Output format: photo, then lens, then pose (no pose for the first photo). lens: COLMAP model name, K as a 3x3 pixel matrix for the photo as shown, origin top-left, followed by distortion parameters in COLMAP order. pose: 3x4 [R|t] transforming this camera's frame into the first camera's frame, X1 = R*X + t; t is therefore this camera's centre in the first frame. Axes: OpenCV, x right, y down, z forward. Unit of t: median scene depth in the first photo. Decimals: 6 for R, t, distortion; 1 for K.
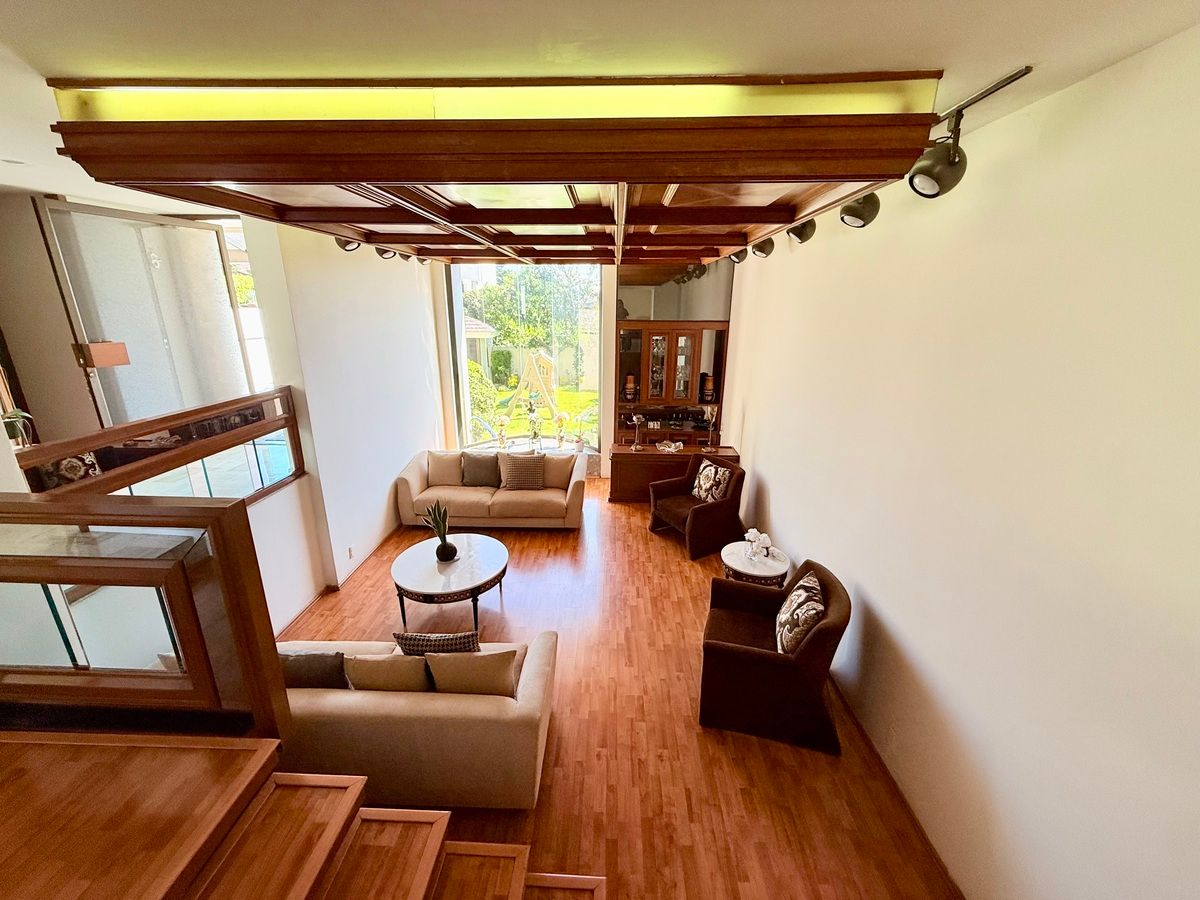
lens RADIAL K [[476.9, 0, 597.3], [0, 476.9, 448.1], [0, 0, 1]] dist [-0.000103, 0.000026]
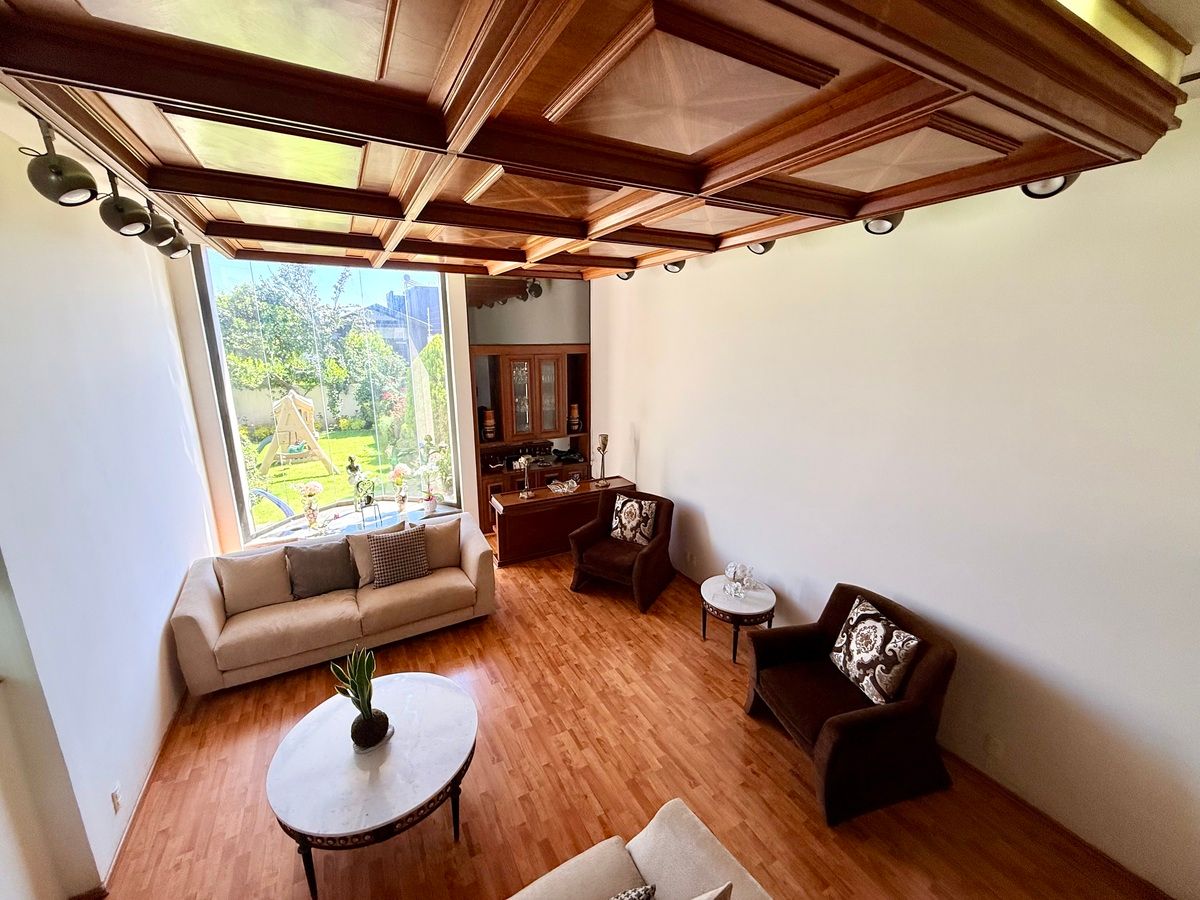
lens RADIAL K [[476.9, 0, 597.3], [0, 476.9, 448.1], [0, 0, 1]] dist [-0.000103, 0.000026]
pose [[0.859618, -0.122844, 0.495950, -0.242270], [0.153907, 0.987839, -0.022083, -0.049548], [-0.487206, 0.095313, 0.868070, 0.240209]]
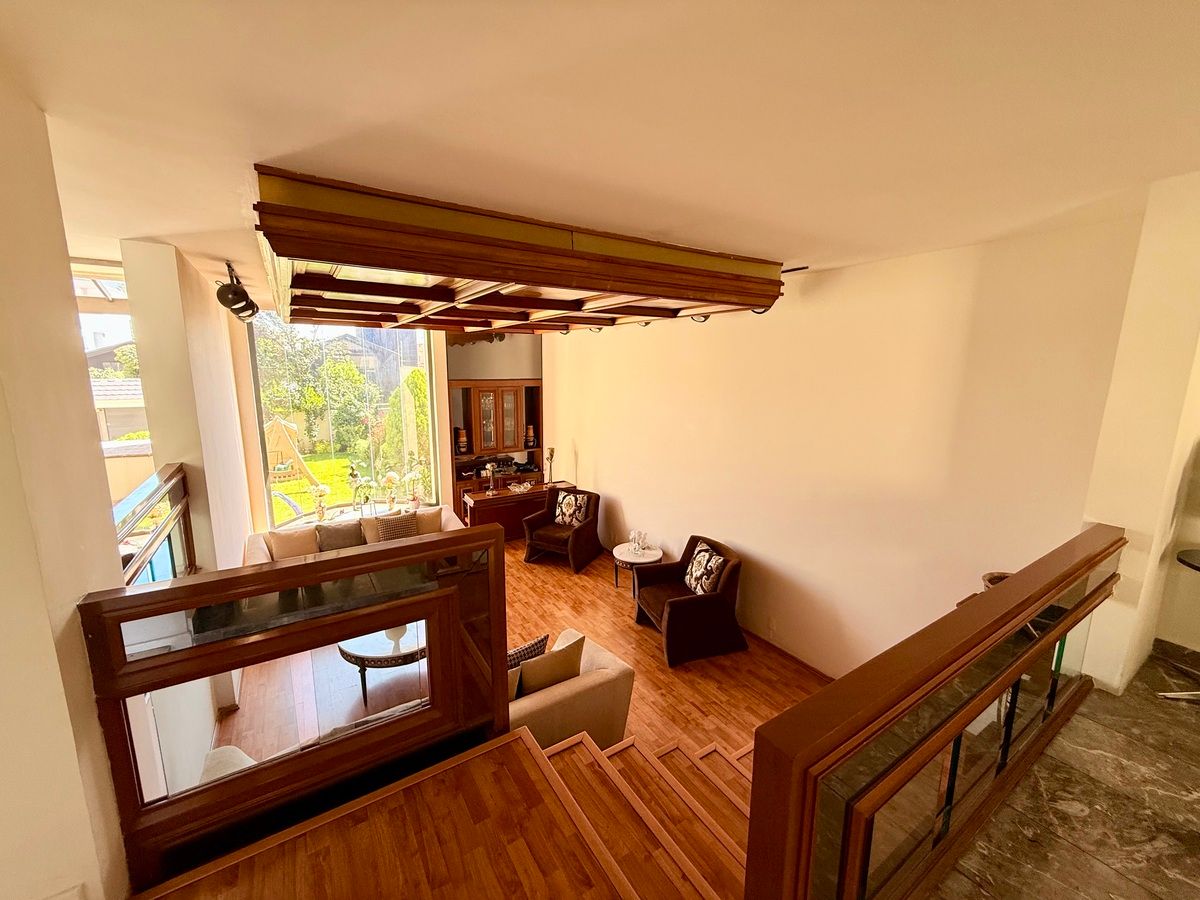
lens RADIAL K [[476.9, 0, 597.3], [0, 476.9, 448.1], [0, 0, 1]] dist [-0.000103, 0.000026]
pose [[0.822987, -0.098288, 0.559492, -0.363591], [0.163015, 0.984355, -0.066862, 0.011870], [-0.544167, 0.146232, 0.826135, -0.058883]]
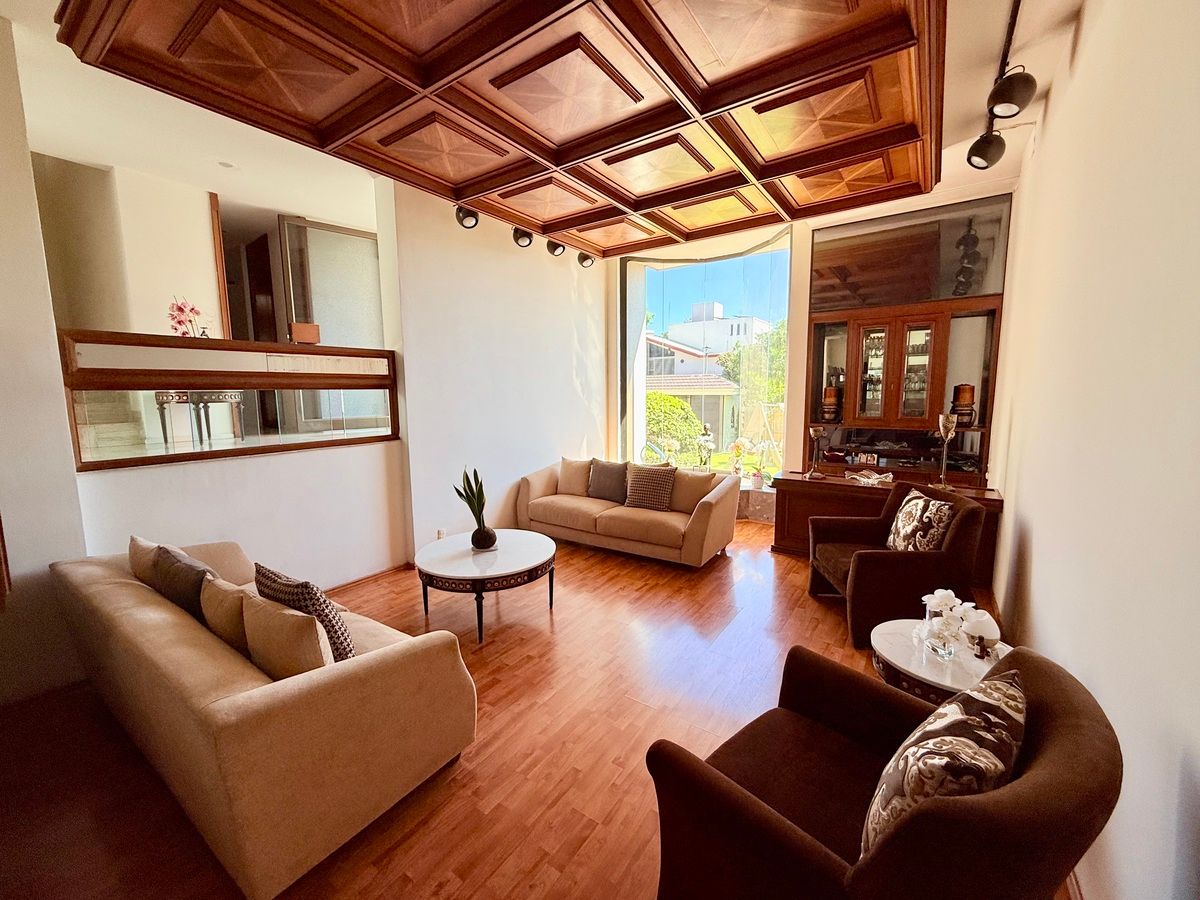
lens RADIAL K [[476.9, 0, 597.3], [0, 476.9, 448.1], [0, 0, 1]] dist [-0.000103, 0.000026]
pose [[0.839542, 0.051515, -0.540847, 0.215344], [-0.142677, 0.981459, -0.127990, 0.106188], [0.524225, 0.184619, 0.831326, 0.288363]]
